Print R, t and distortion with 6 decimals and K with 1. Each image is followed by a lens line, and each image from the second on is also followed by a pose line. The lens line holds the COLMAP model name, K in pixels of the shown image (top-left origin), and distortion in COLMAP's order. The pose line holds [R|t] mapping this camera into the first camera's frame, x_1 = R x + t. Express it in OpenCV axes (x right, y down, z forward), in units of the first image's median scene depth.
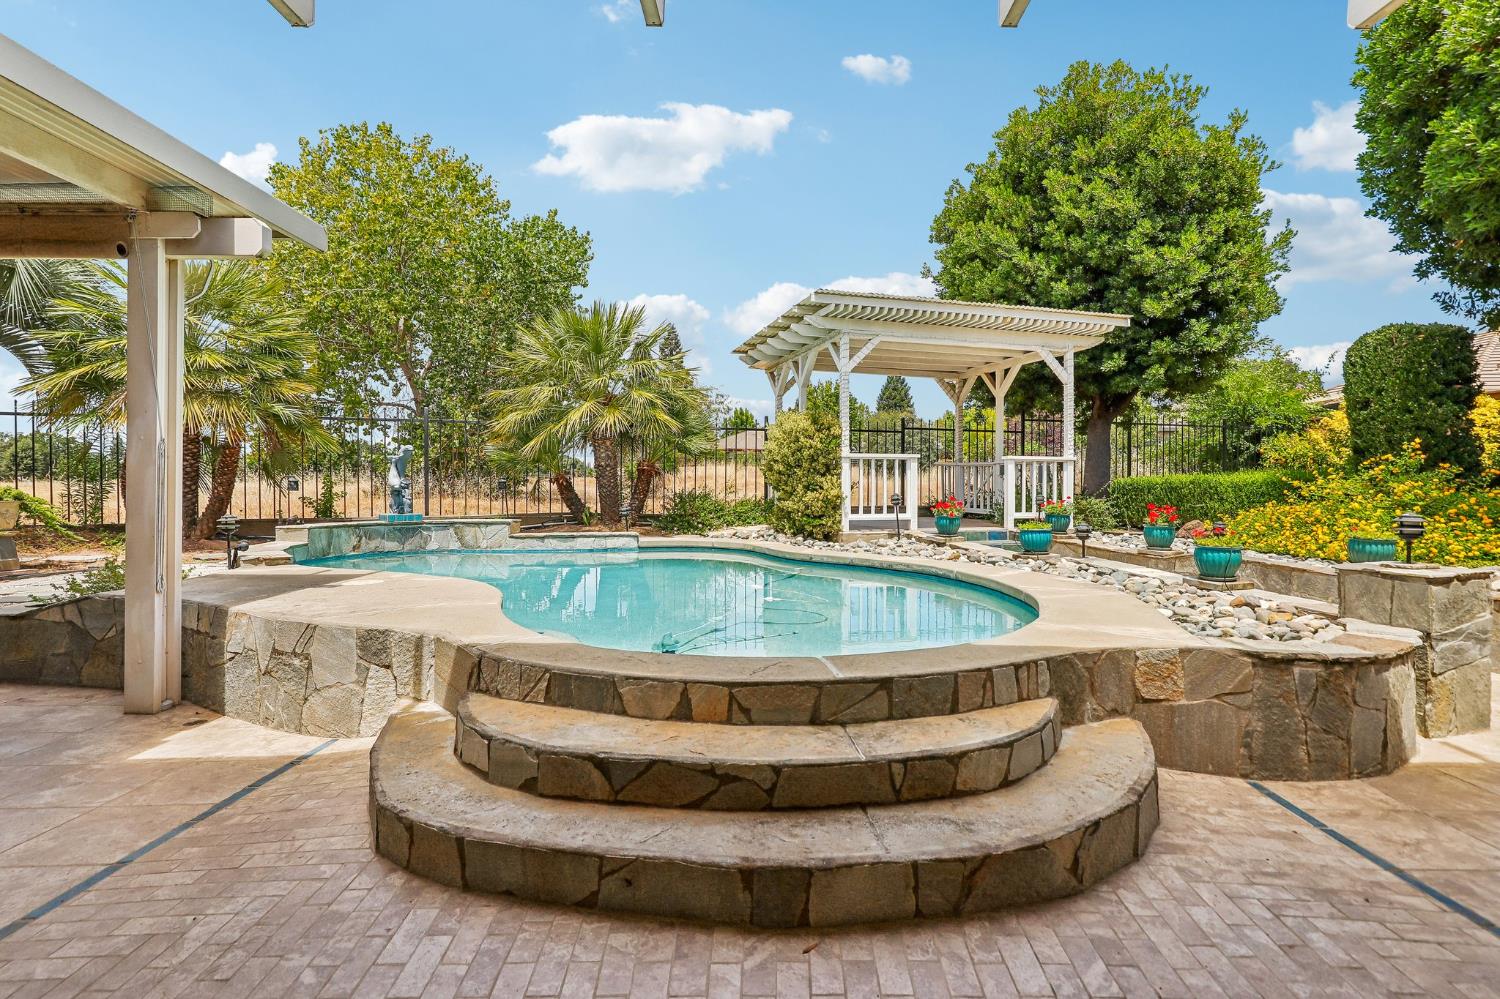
lens RADIAL K [[725.6, 0, 763.3], [0, 725.6, 507.2], [0, 0, 1]] dist [-0.006582, 0.002526]
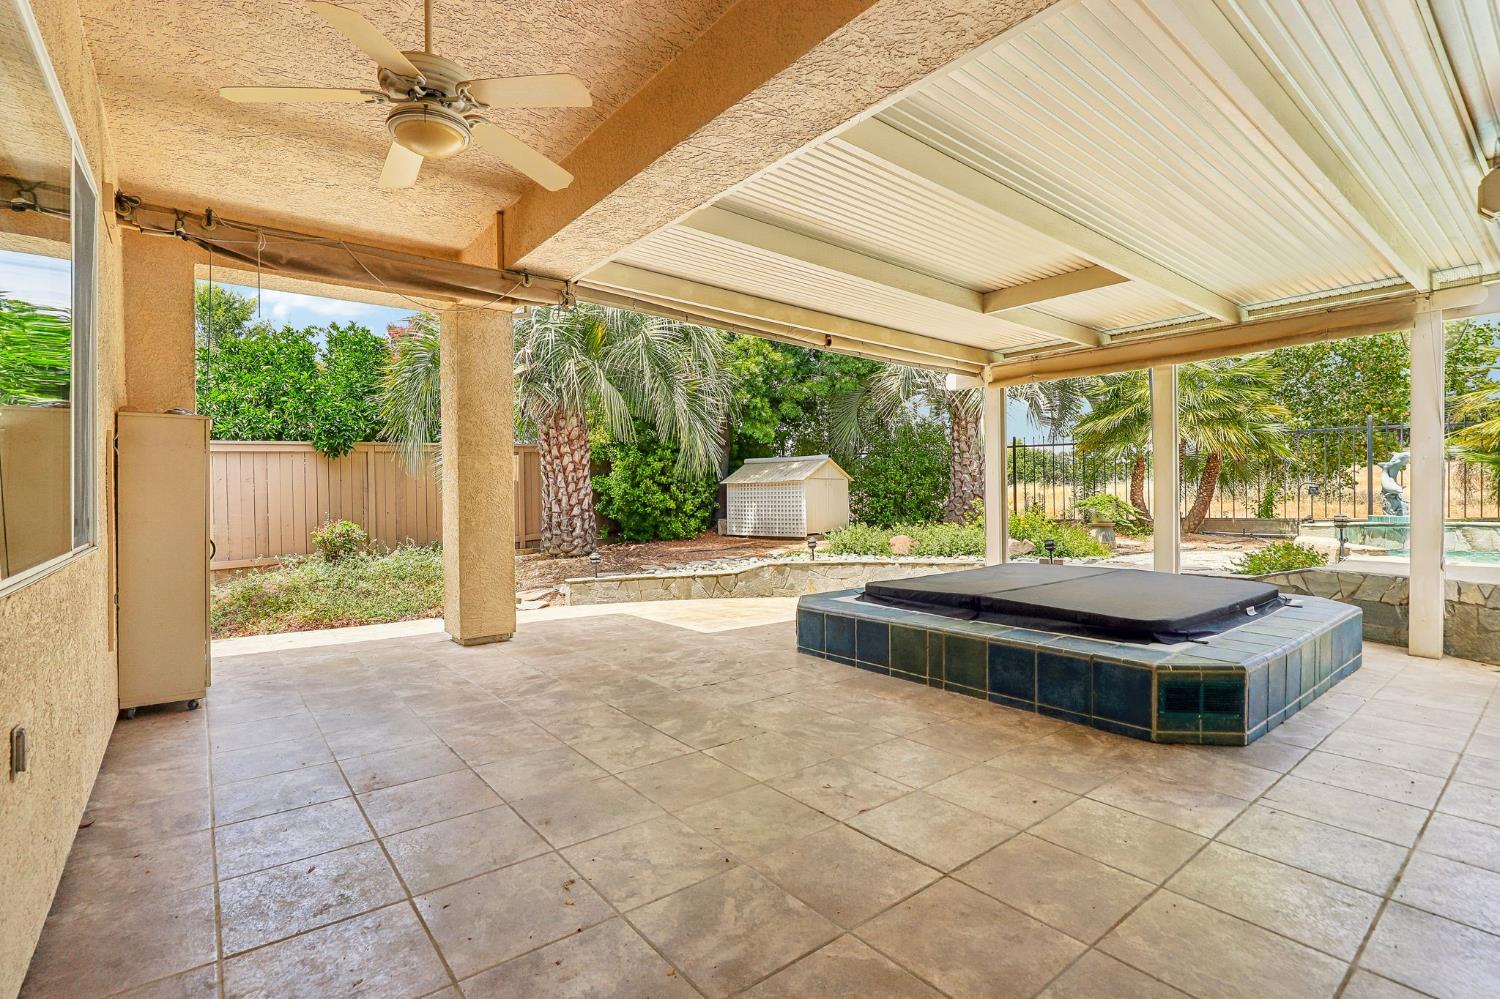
lens RADIAL K [[690.1, 0, 746.4], [0, 690.1, 499.8], [0, 0, 1]] dist [-0.008055, 0.006260]
pose [[0.634325, -0.001342, -0.773065, -0.313932], [-0.009996, 0.999901, -0.009937, 0.005805], [0.773002, 0.014031, 0.634248, -0.385810]]
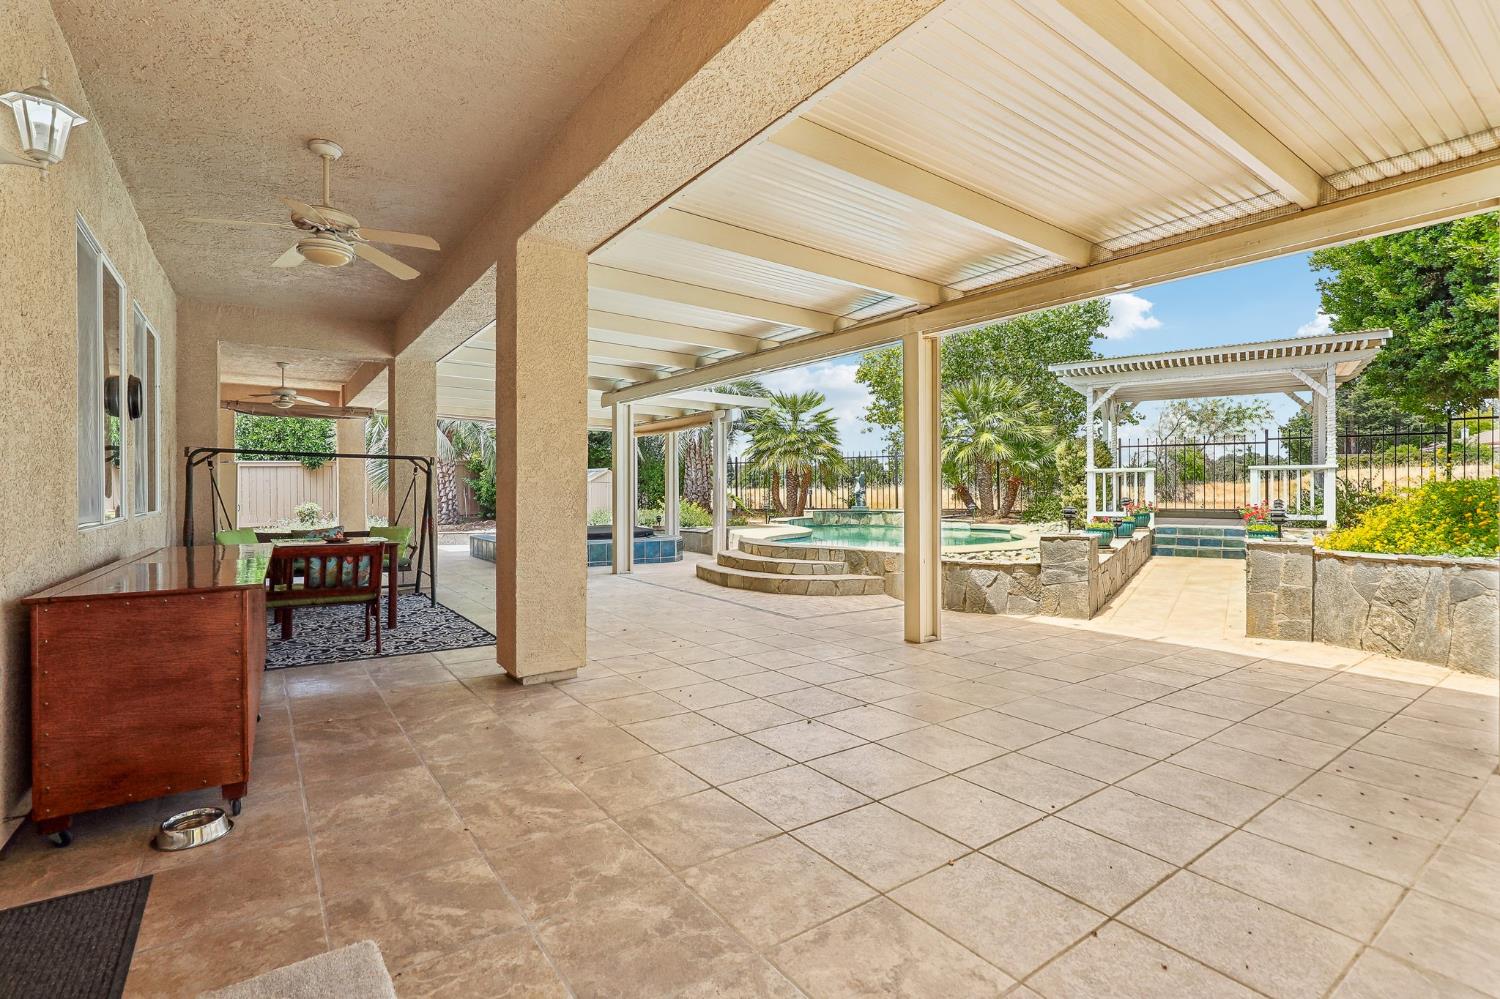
lens RADIAL K [[690.1, 0, 760.8], [0, 690.1, 492.0], [0, 0, 1]] dist [-0.008055, 0.006260]
pose [[0.594343, -0.001146, -0.804211, 0.850040], [-0.020640, 0.999648, -0.016678, 0.007814], [0.803947, 0.026511, 0.594110, -0.341350]]
